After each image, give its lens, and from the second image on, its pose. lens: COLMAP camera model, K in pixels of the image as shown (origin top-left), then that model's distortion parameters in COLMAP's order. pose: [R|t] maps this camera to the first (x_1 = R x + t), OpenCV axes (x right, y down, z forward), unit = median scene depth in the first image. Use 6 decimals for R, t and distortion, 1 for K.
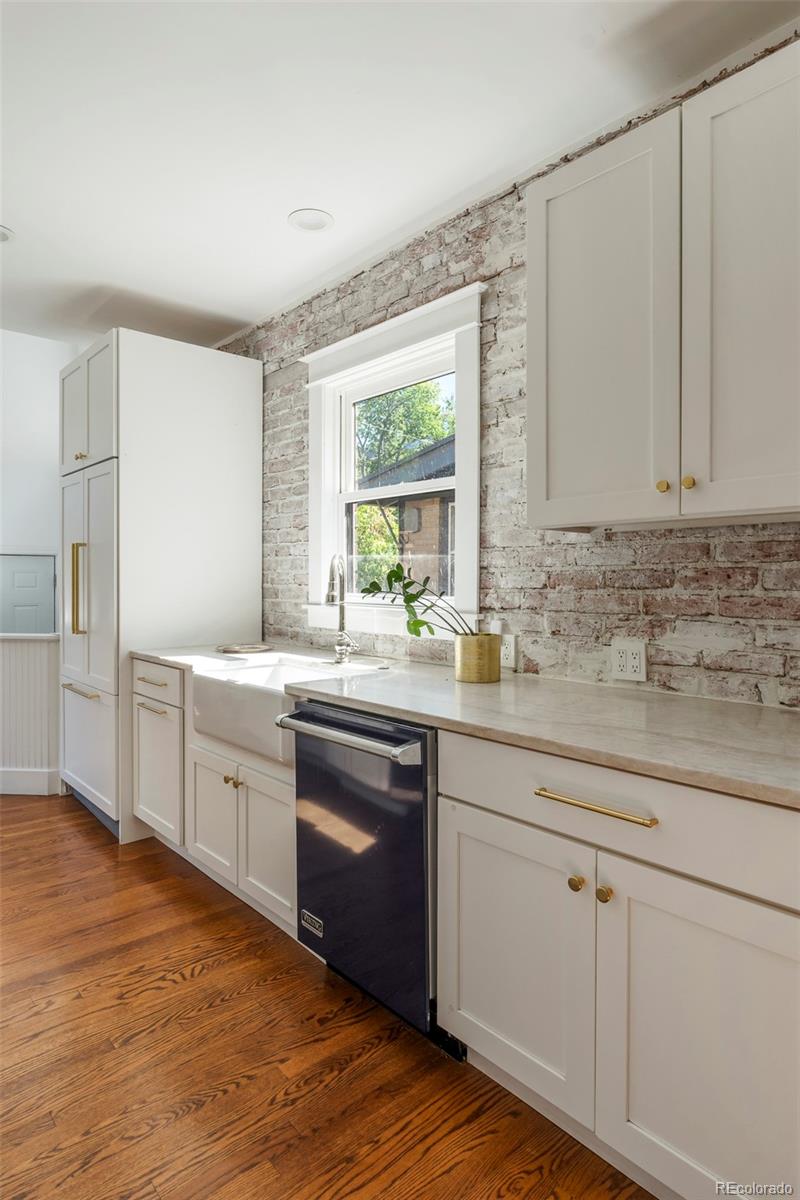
lens RADIAL K [[676.2, 0, 399.3], [0, 676.2, 583.0], [0, 0, 1]] dist [-0.000483, 0.001544]
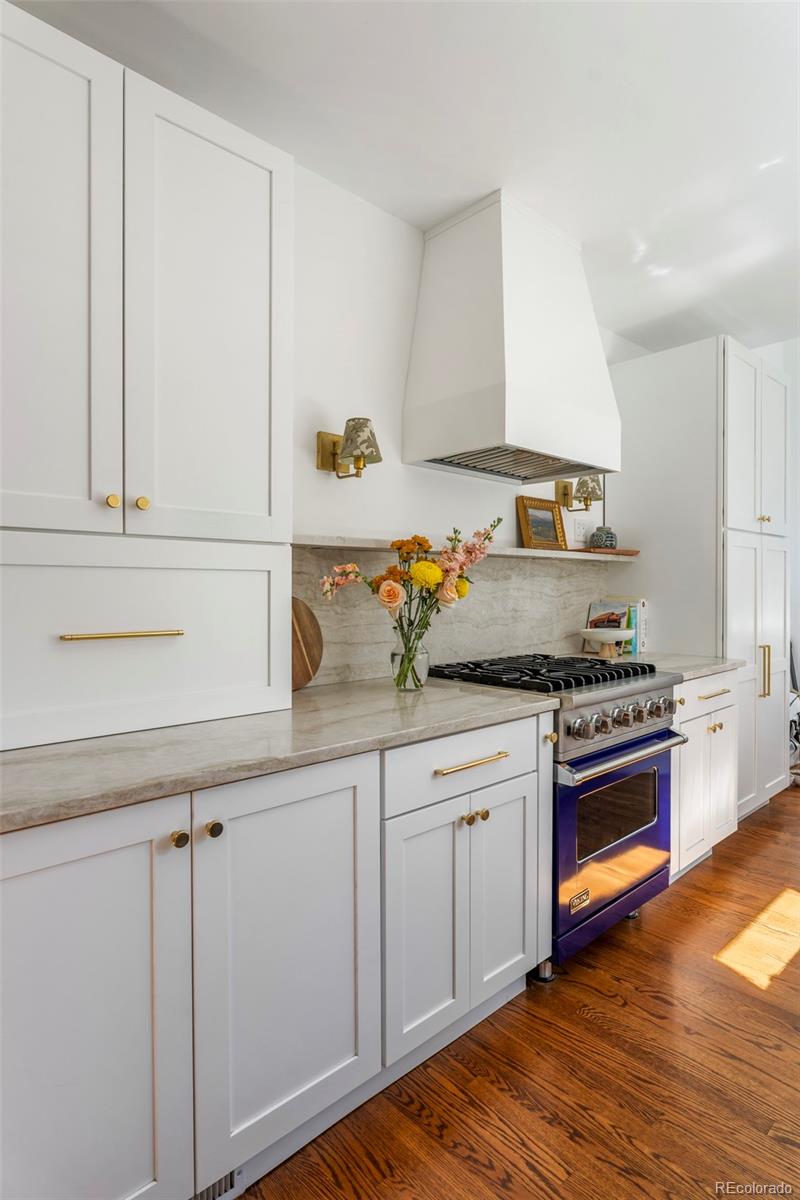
lens RADIAL K [[641.3, 0, 401.6], [0, 641.3, 594.3], [0, 0, 1]] dist [-0.000056, 0.000484]
pose [[0.020885, 0.010478, -0.999727, 0.274318], [-0.006101, 0.999928, 0.010353, -0.001528], [0.999763, 0.005883, 0.020948, 0.375836]]
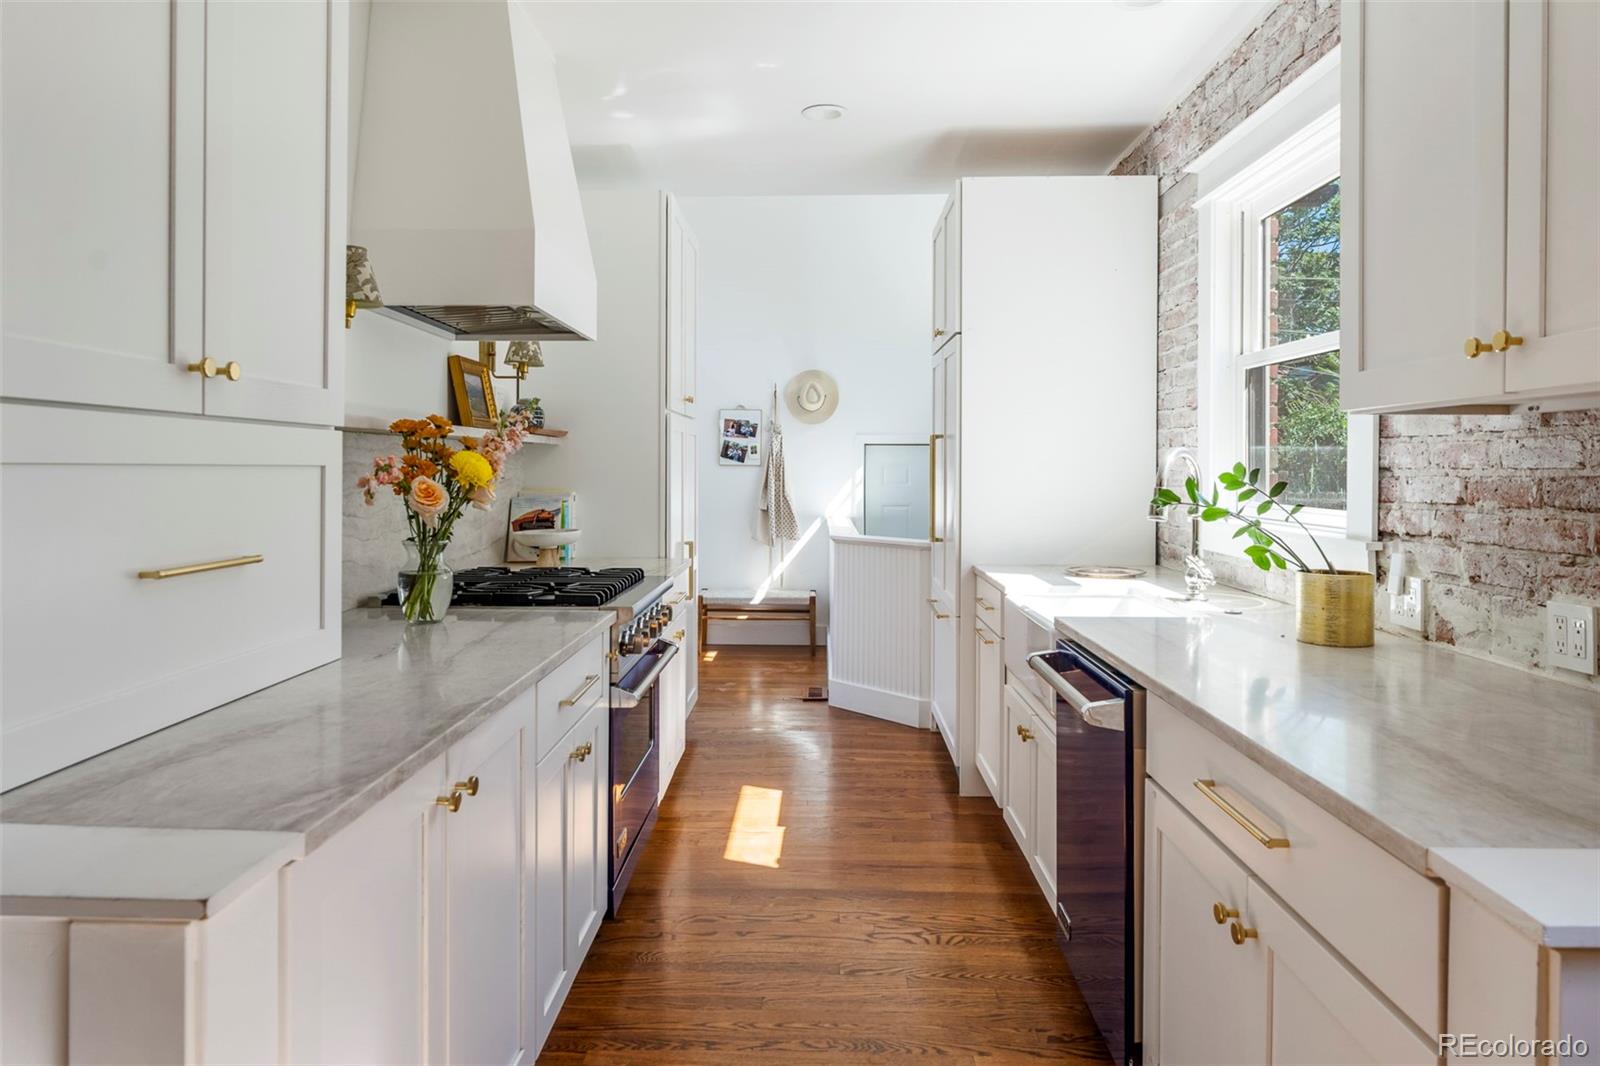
lens RADIAL K [[1000.3, 0, 788.5], [0, 1000.3, 471.7], [0, 0, 1]] dist [-0.000719, 0.000677]
pose [[0.727005, 0.004647, -0.686616, 0.361369], [-0.006234, 0.999981, 0.000167, -0.016516], [0.686603, 0.004159, 0.727020, -0.059653]]
